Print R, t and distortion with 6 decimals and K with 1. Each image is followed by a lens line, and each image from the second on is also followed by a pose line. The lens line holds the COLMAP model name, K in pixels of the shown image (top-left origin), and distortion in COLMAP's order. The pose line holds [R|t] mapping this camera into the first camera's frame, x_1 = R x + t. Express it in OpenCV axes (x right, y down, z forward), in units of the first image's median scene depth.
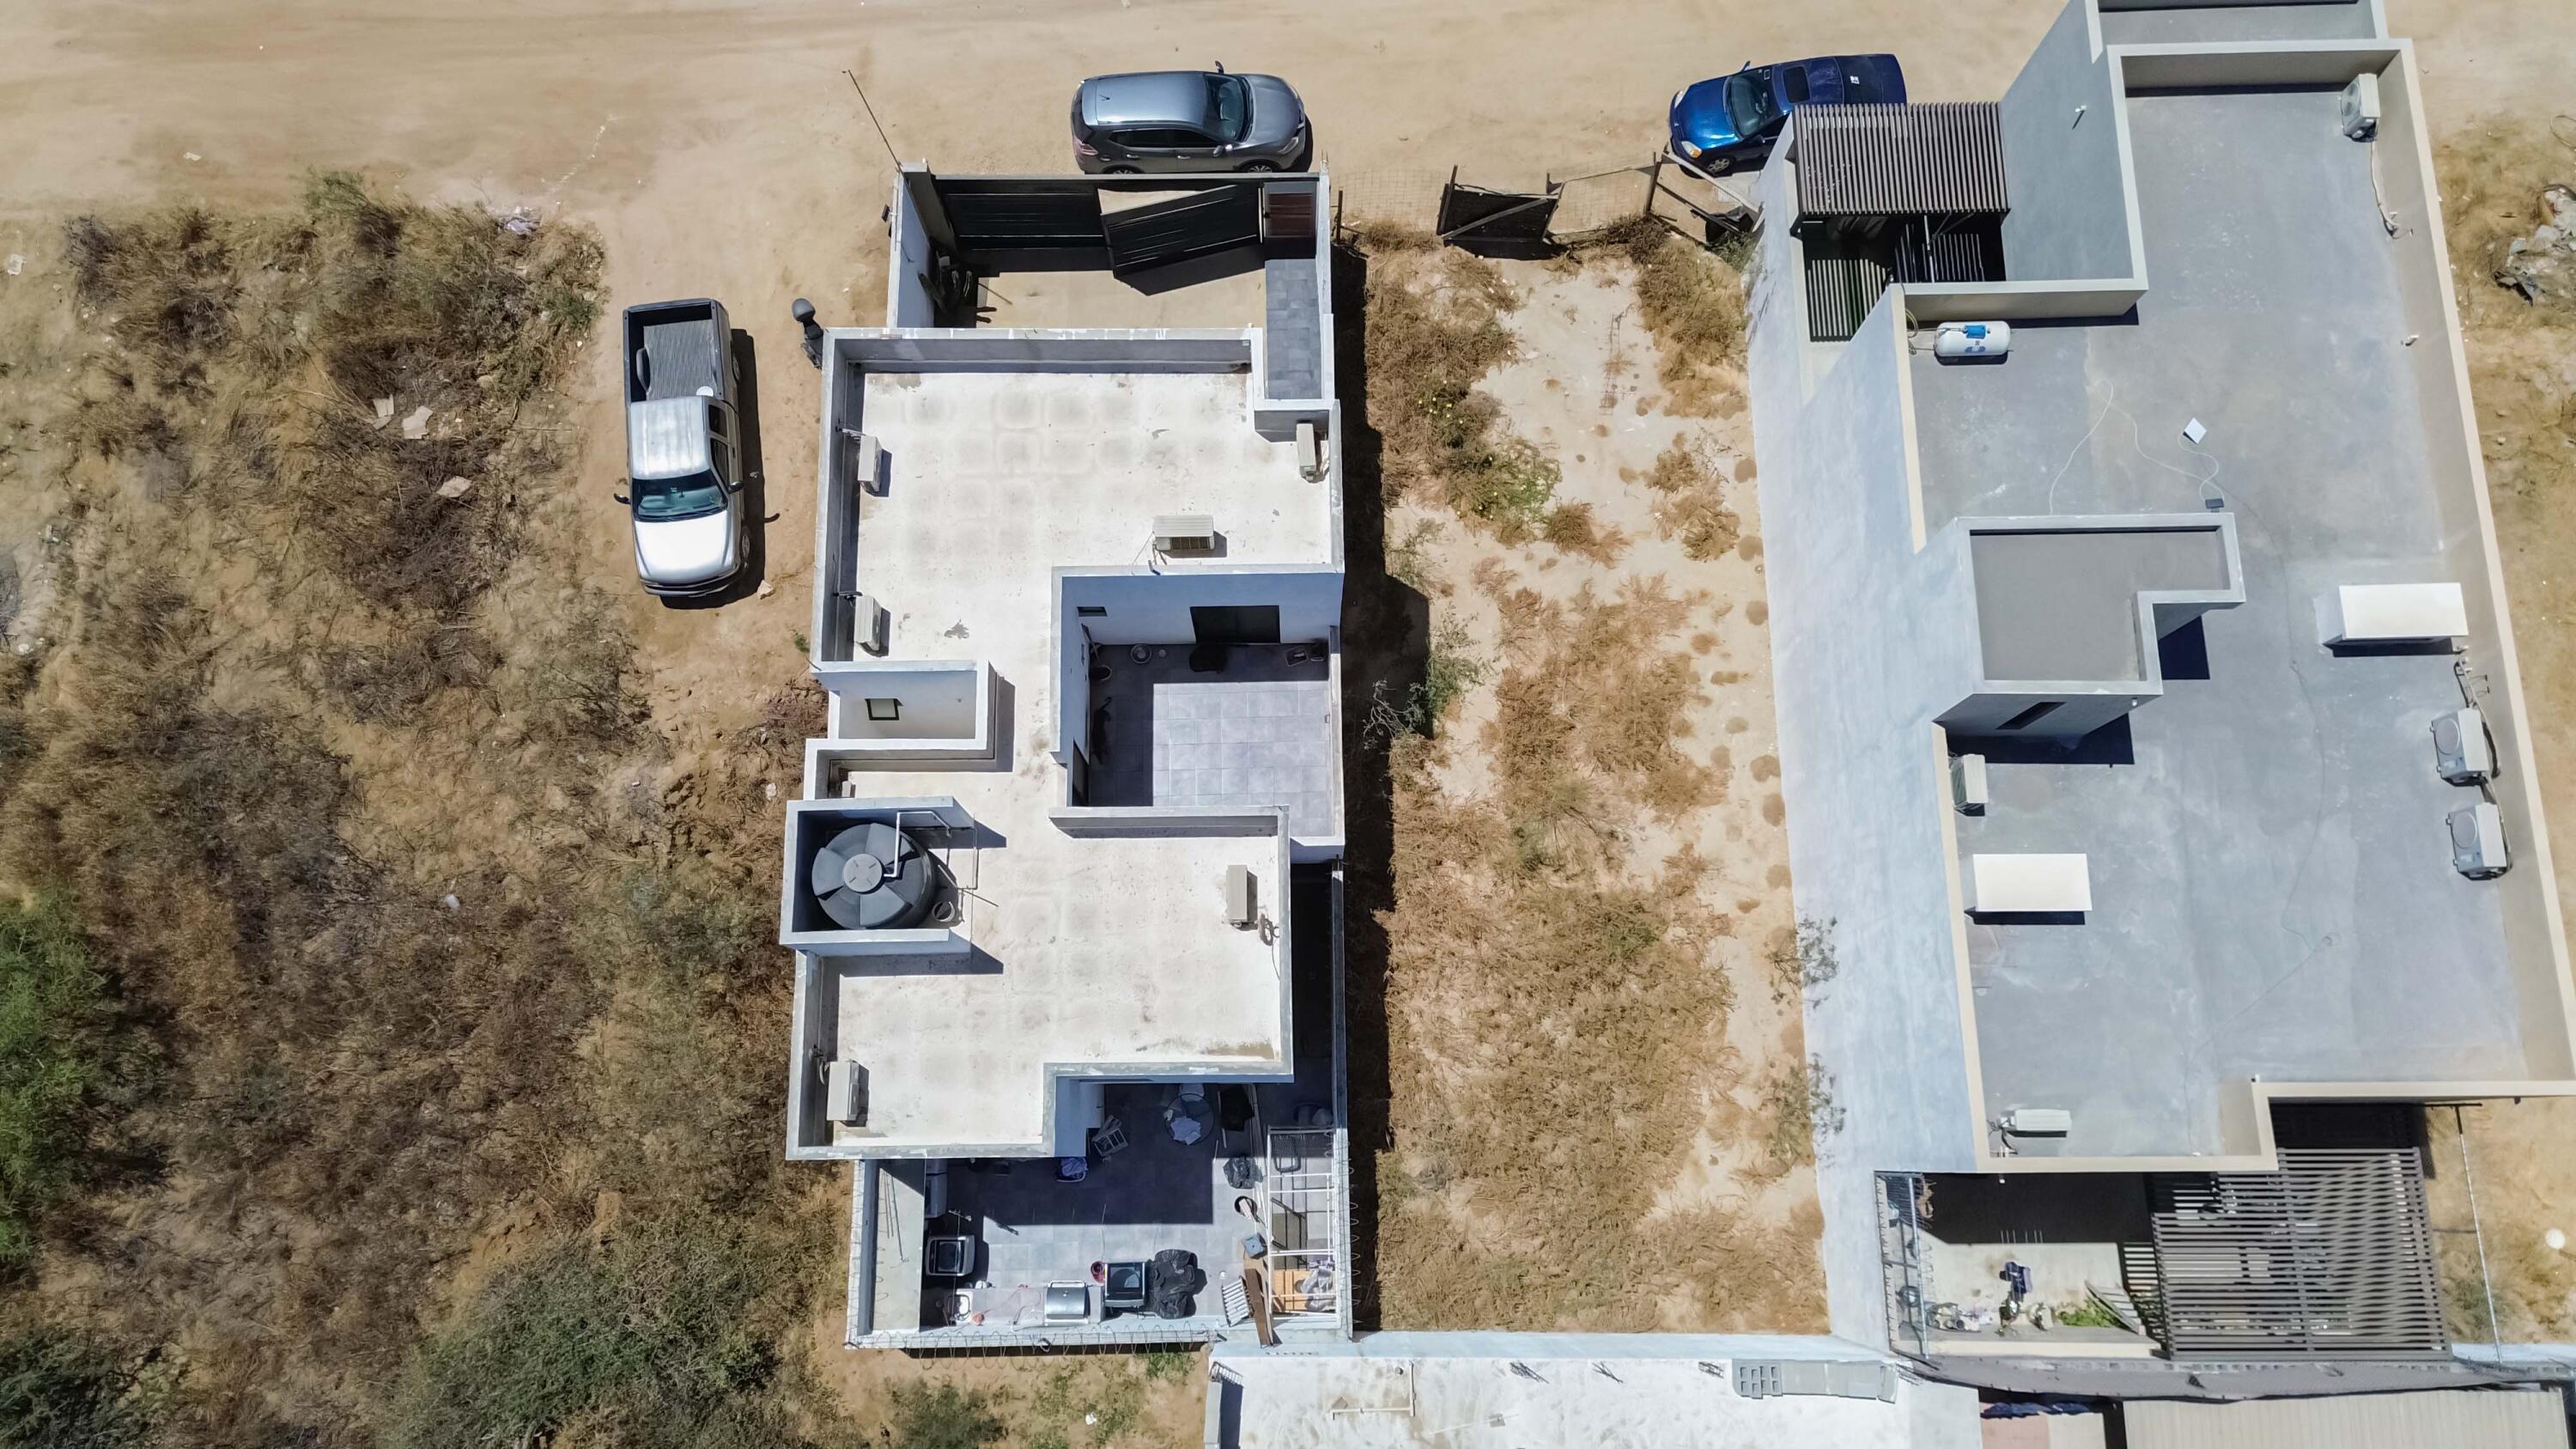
lens RADIAL K [[1743.0, 0, 1283.3], [0, 1743.0, 722.4], [0, 0, 1]] dist [0.088853, -0.080563]
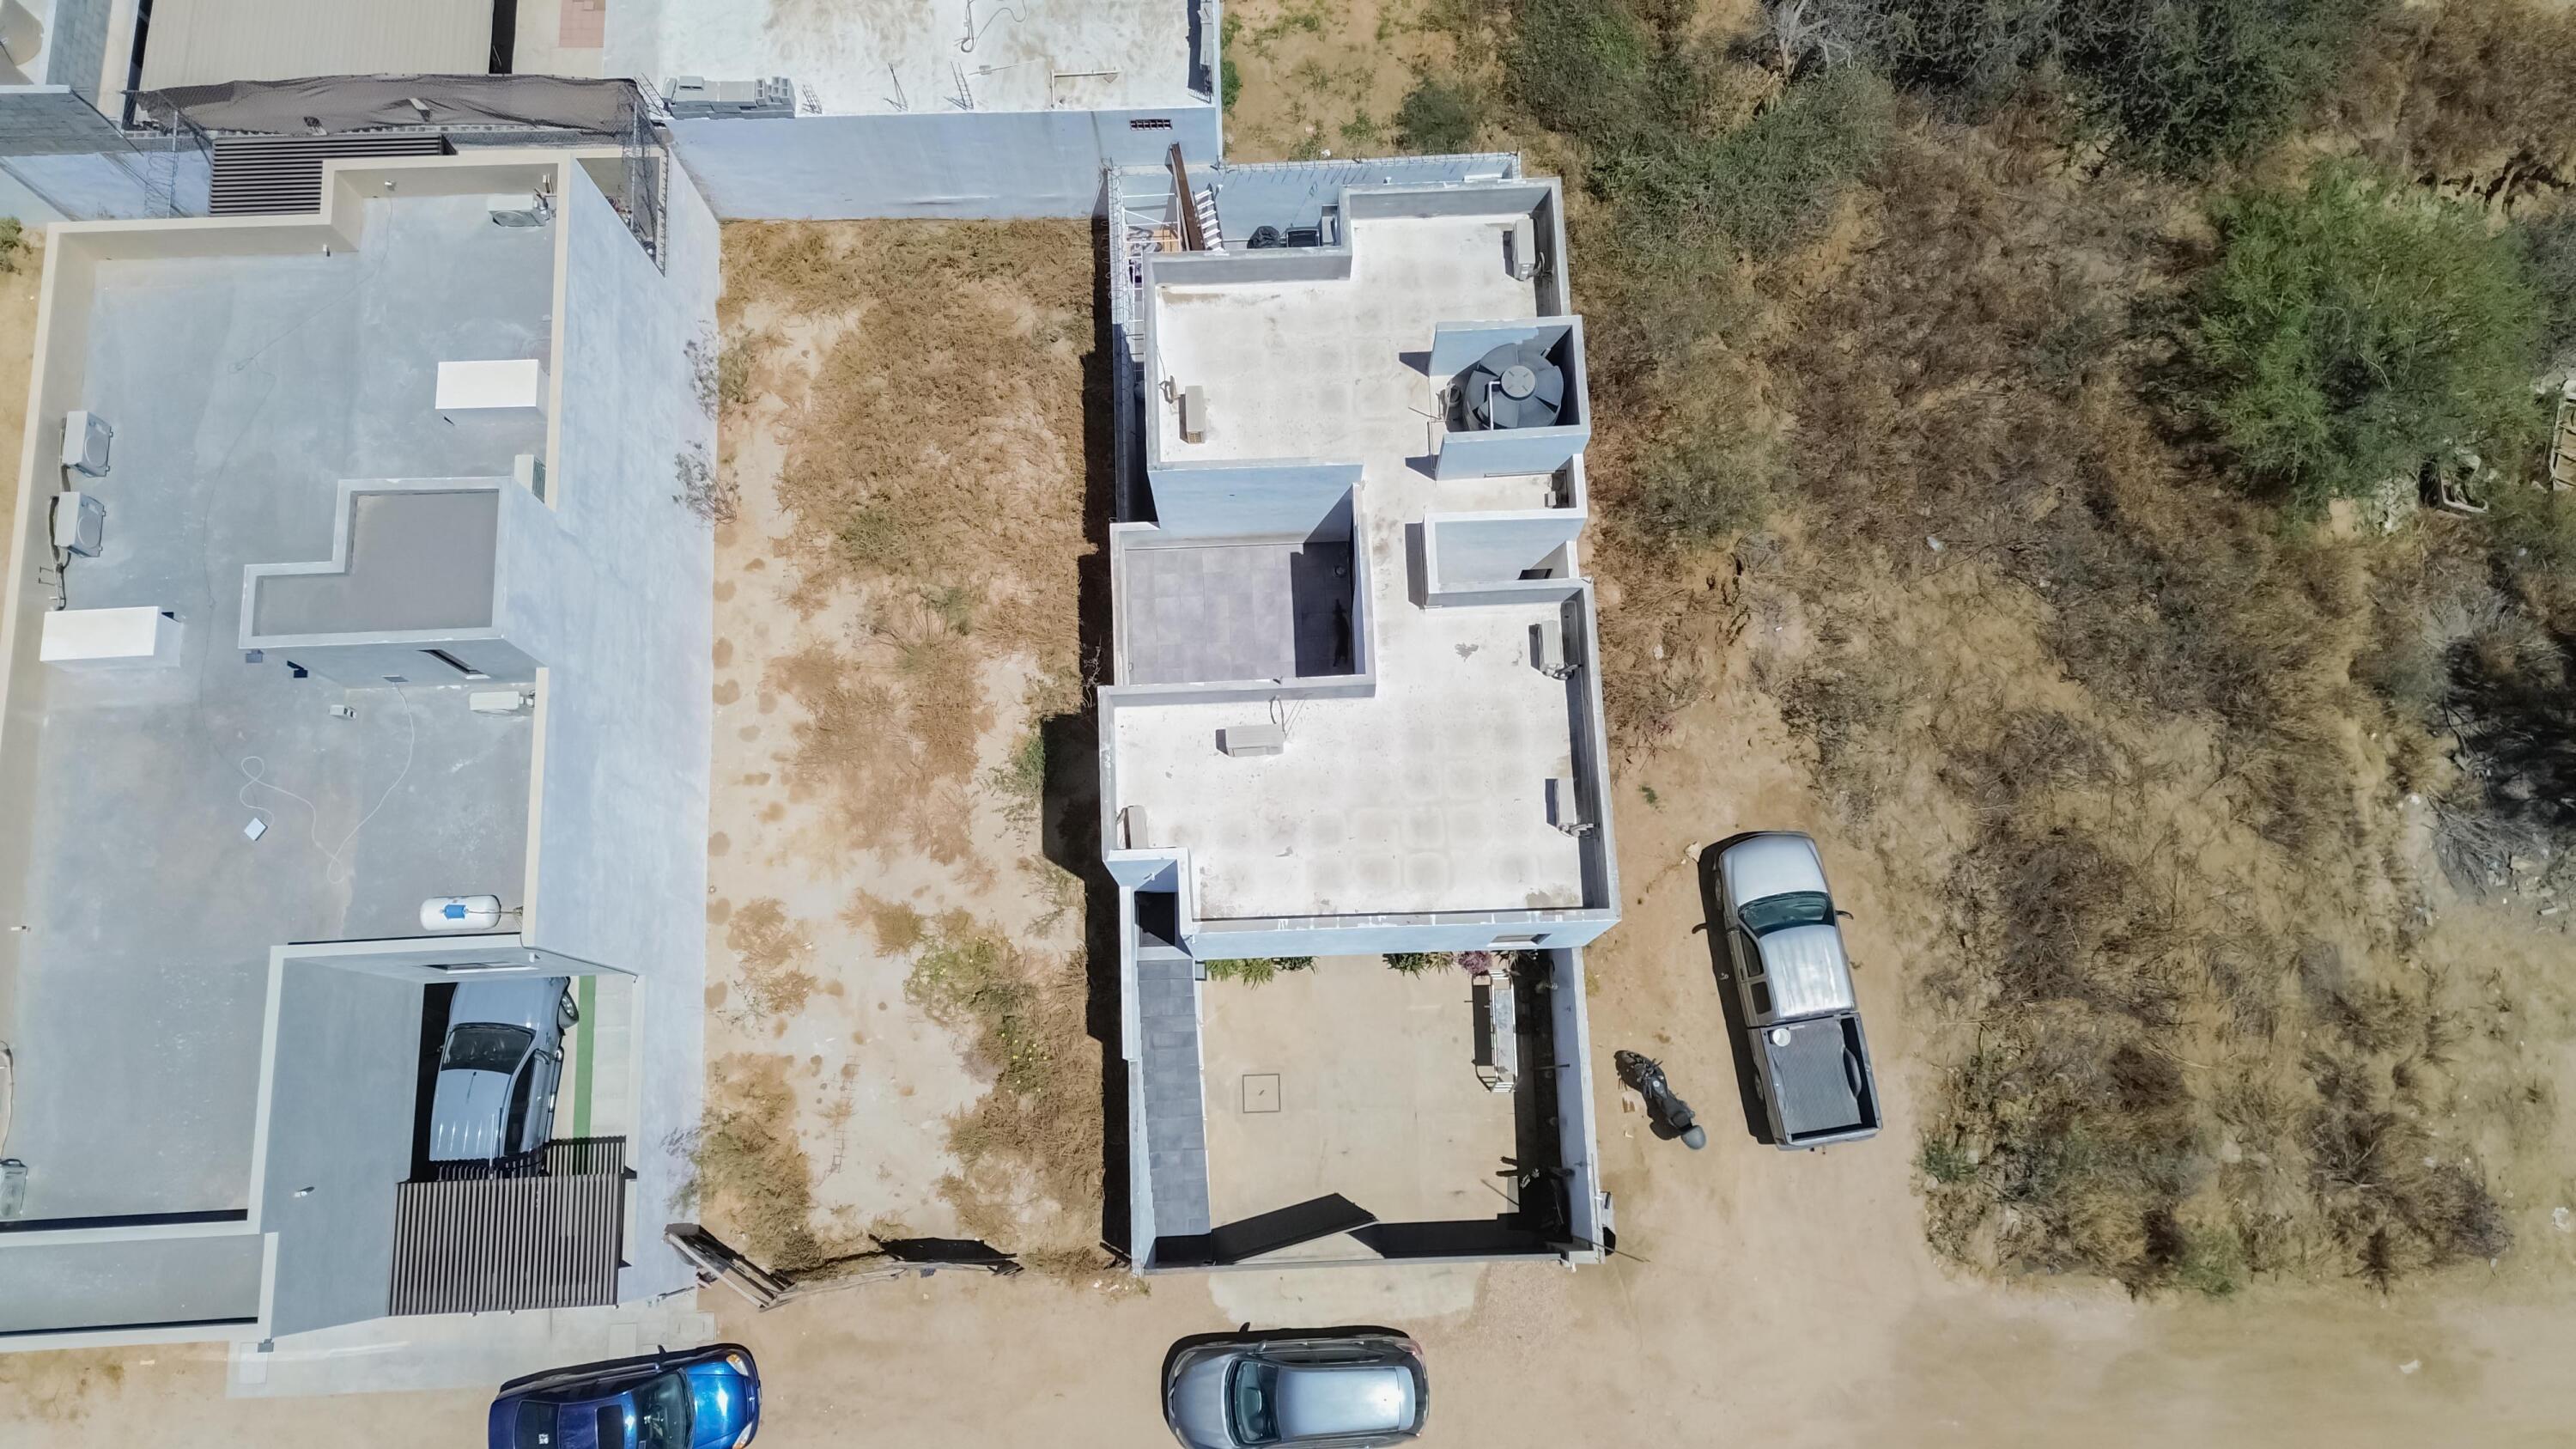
lens RADIAL K [[1743.0, 0, 1283.3], [0, 1743.0, 722.4], [0, 0, 1]] dist [0.088853, -0.080563]
pose [[-0.999552, 0.029893, 0.001622, -0.061654], [-0.026372, -0.904879, 0.424851, -0.437947], [0.014168, 0.424618, 0.905262, 0.047120]]
